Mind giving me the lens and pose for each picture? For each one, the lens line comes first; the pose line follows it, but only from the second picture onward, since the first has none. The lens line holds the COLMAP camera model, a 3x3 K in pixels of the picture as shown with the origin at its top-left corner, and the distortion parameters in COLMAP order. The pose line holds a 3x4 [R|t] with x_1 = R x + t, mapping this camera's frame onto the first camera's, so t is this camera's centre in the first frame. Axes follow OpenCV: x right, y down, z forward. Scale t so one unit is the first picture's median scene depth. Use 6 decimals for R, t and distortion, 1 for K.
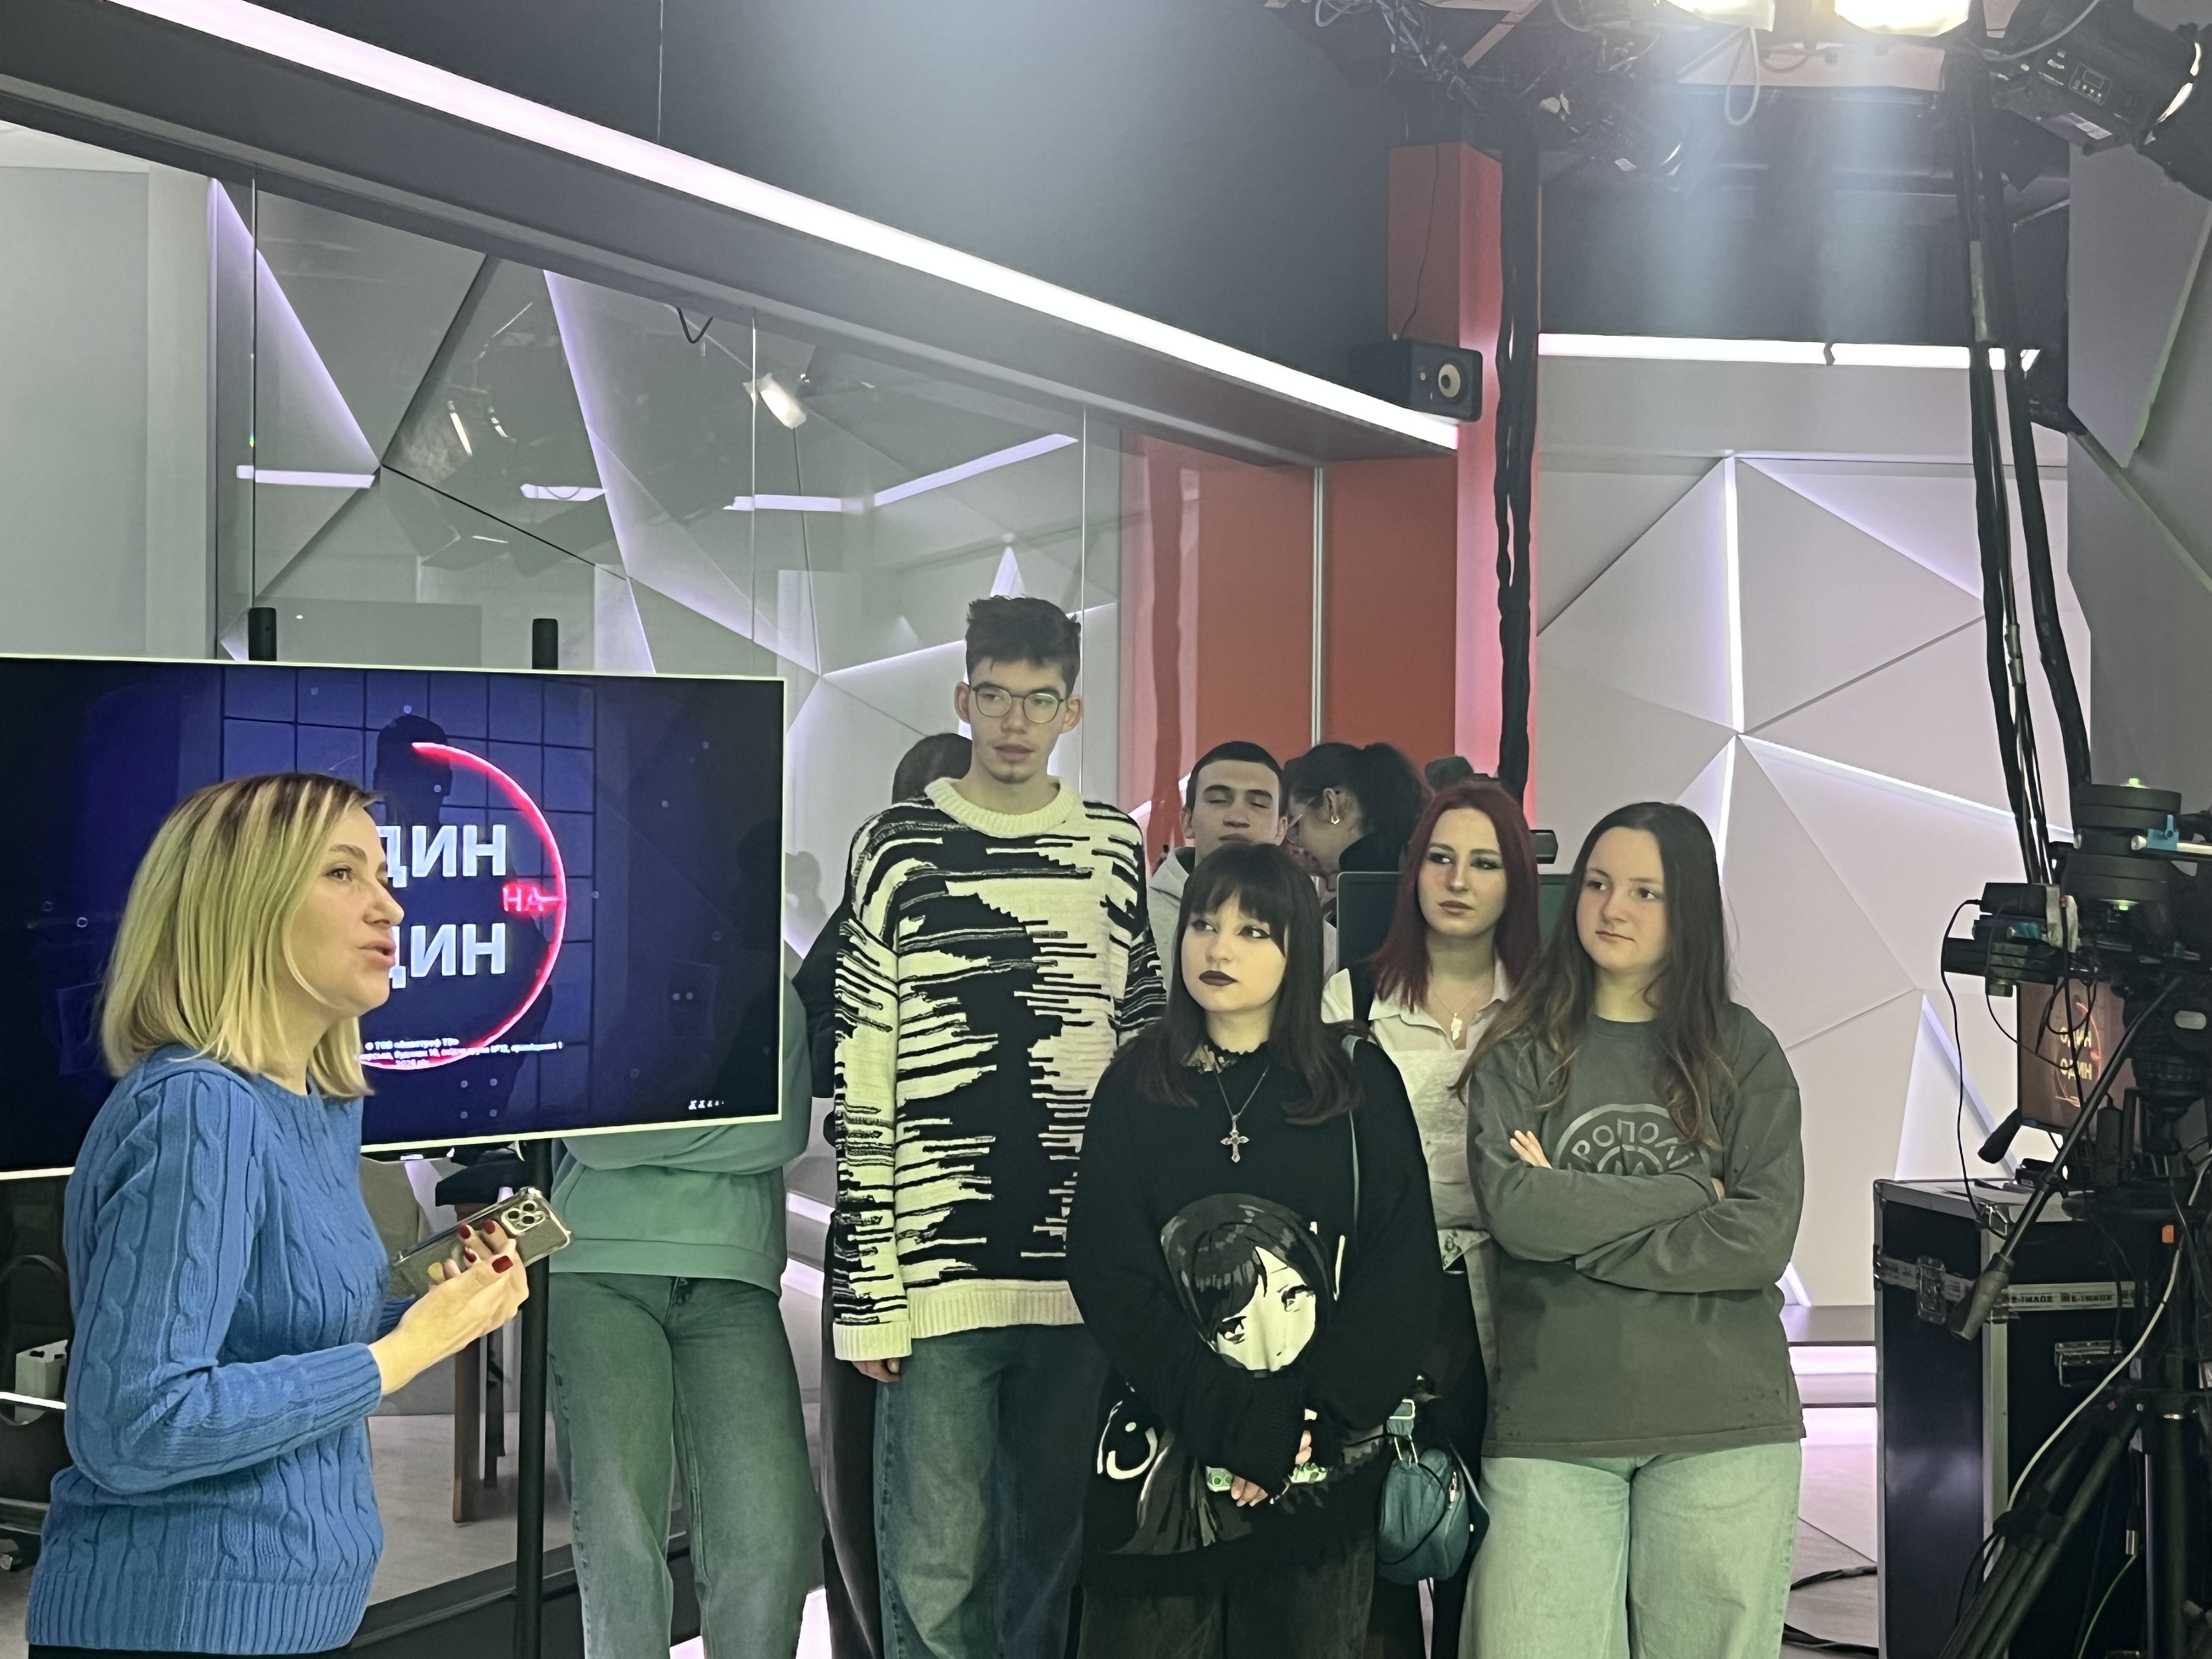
lens RADIAL K [[2207.7, 0, 1106.0], [0, 2207.7, 829.5], [0, 0, 1]] dist [0.017409, -0.171759]
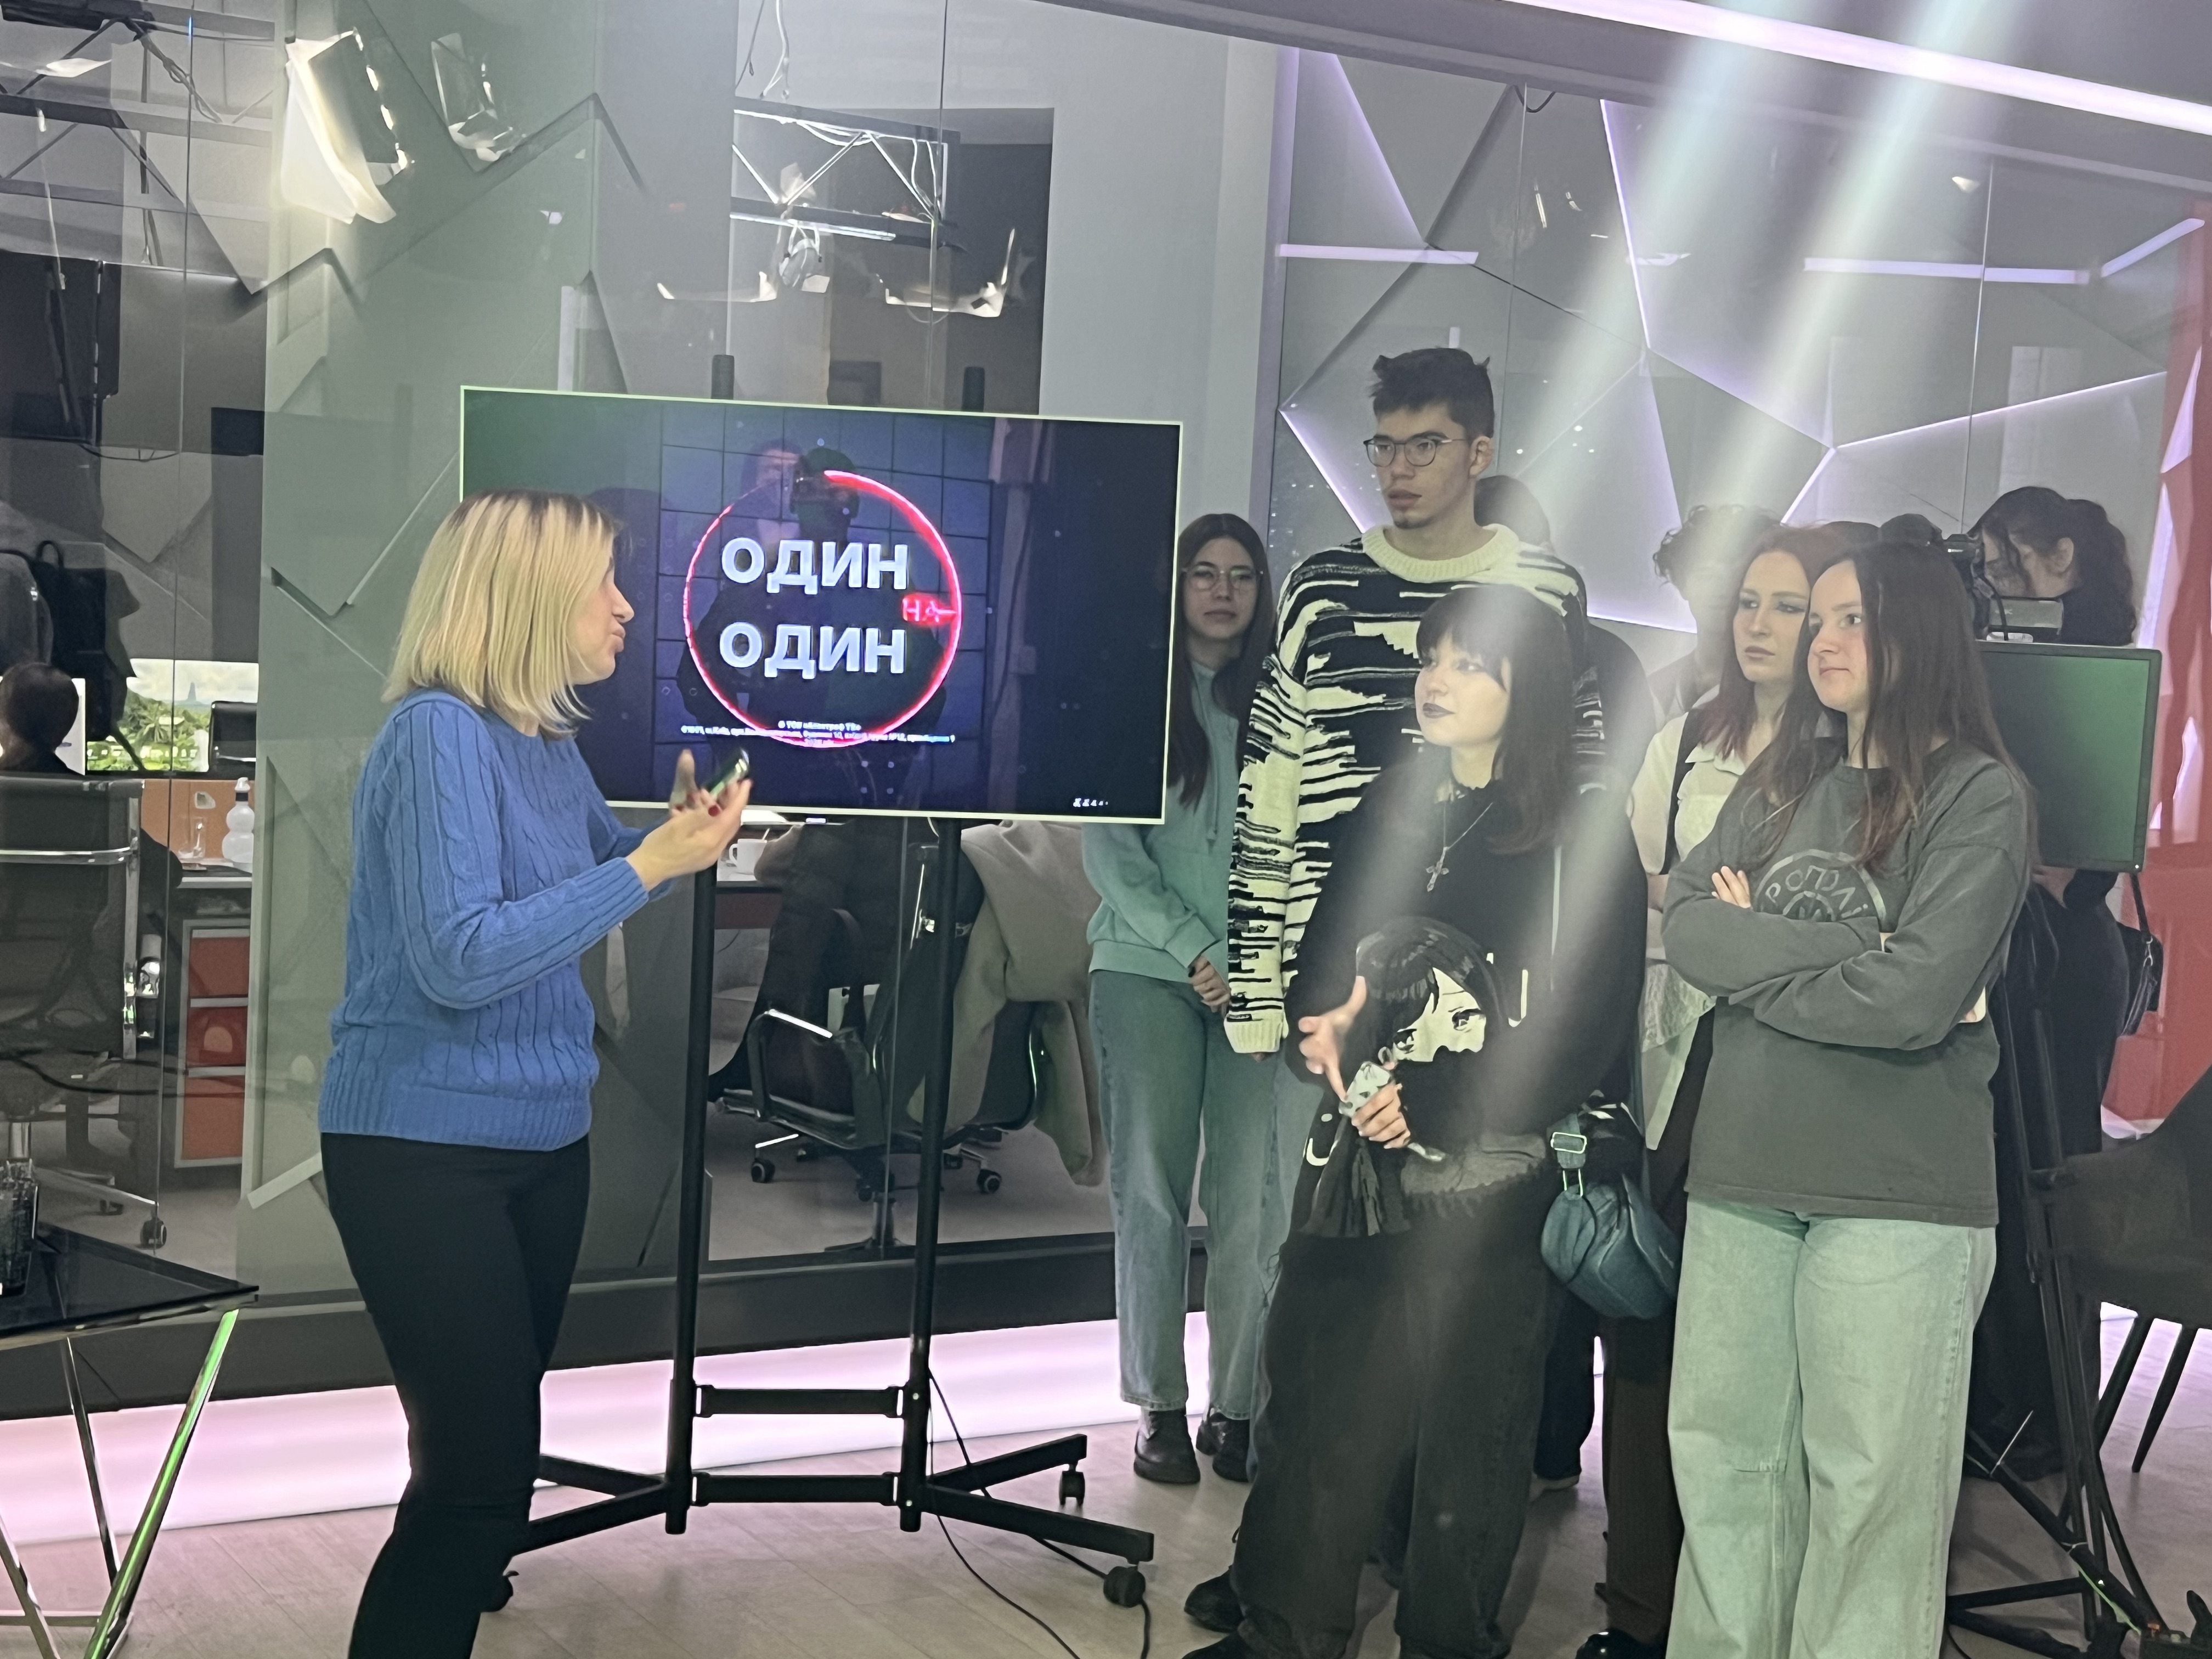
lens RADIAL K [[2207.7, 0, 1106.0], [0, 2207.7, 829.5], [0, 0, 1]] dist [0.017409, -0.171759]
pose [[0.895813, 0.090858, -0.435045, 0.336325], [-0.047245, 0.992801, 0.110061, 0.013295], [0.441913, -0.078040, 0.893657, -0.005446]]
